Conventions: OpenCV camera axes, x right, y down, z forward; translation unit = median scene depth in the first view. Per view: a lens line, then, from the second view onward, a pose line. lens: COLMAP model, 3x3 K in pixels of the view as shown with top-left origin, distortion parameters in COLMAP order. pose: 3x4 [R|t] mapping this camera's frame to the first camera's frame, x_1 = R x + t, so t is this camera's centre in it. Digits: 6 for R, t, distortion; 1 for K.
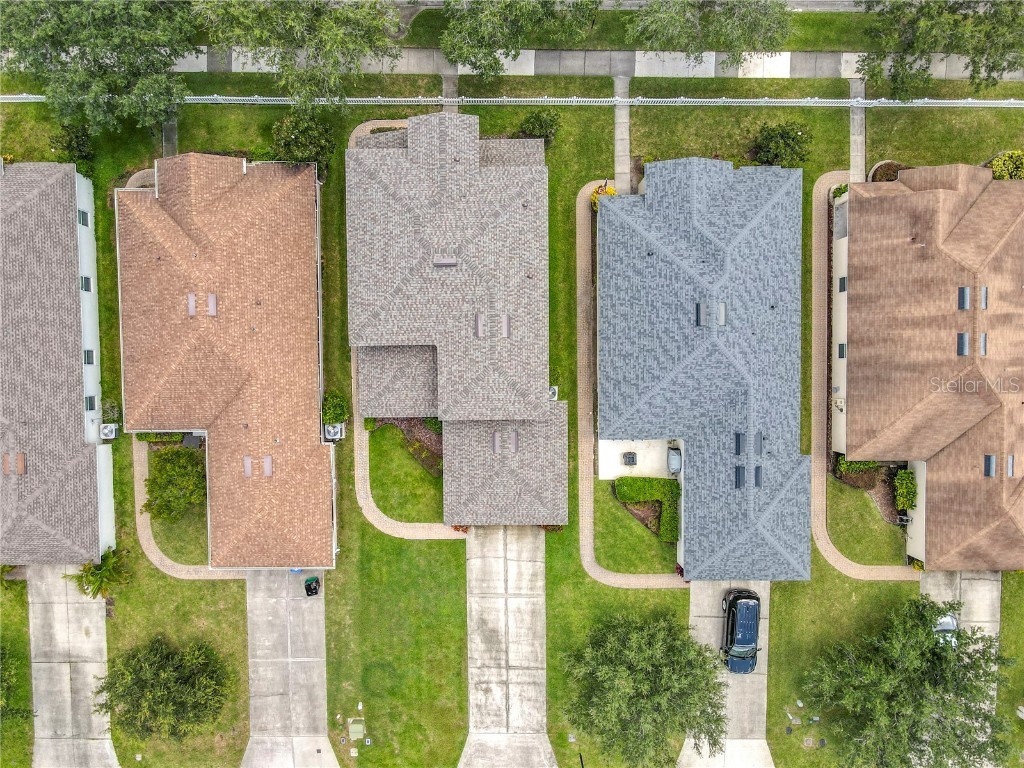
lens RADIAL K [[769.5, 0, 506.6], [0, 769.5, 385.7], [0, 0, 1]] dist [0.007025, 0.047196]
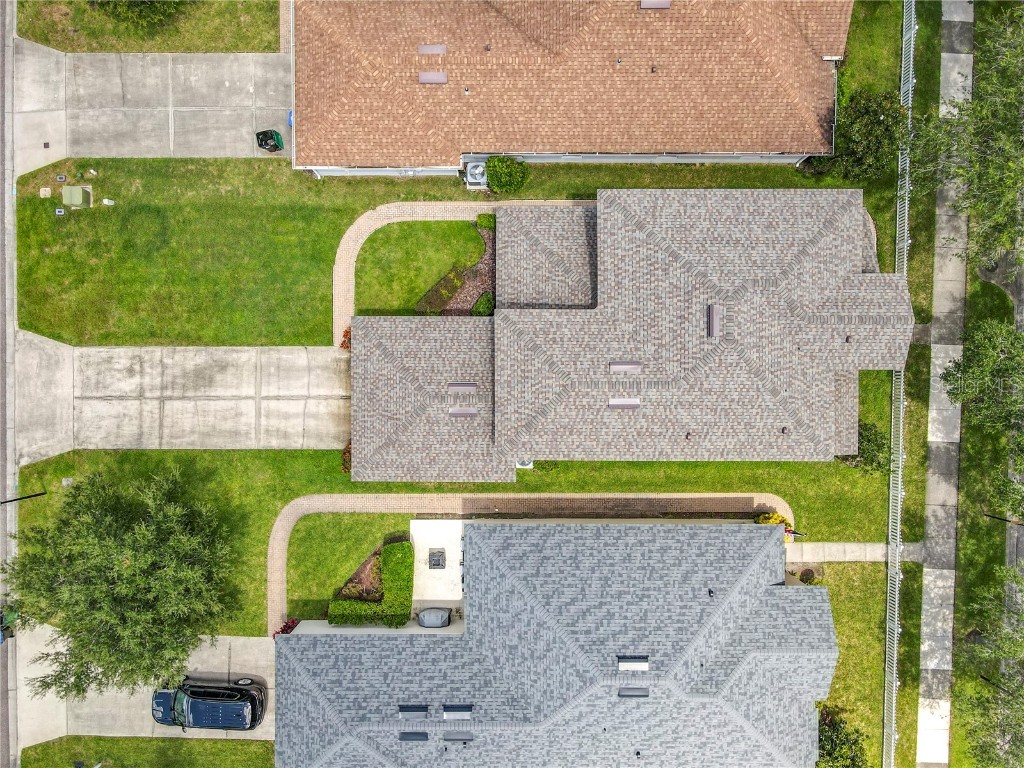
lens RADIAL K [[769.5, 0, 527.4], [0, 769.5, 418.6], [0, 0, 1]] dist [0.007025, 0.047196]
pose [[-0.011088, 0.999528, 0.028639, -0.005233], [-0.998971, -0.009812, -0.044287, 0.040294], [-0.043985, -0.029100, 0.998608, 0.229918]]
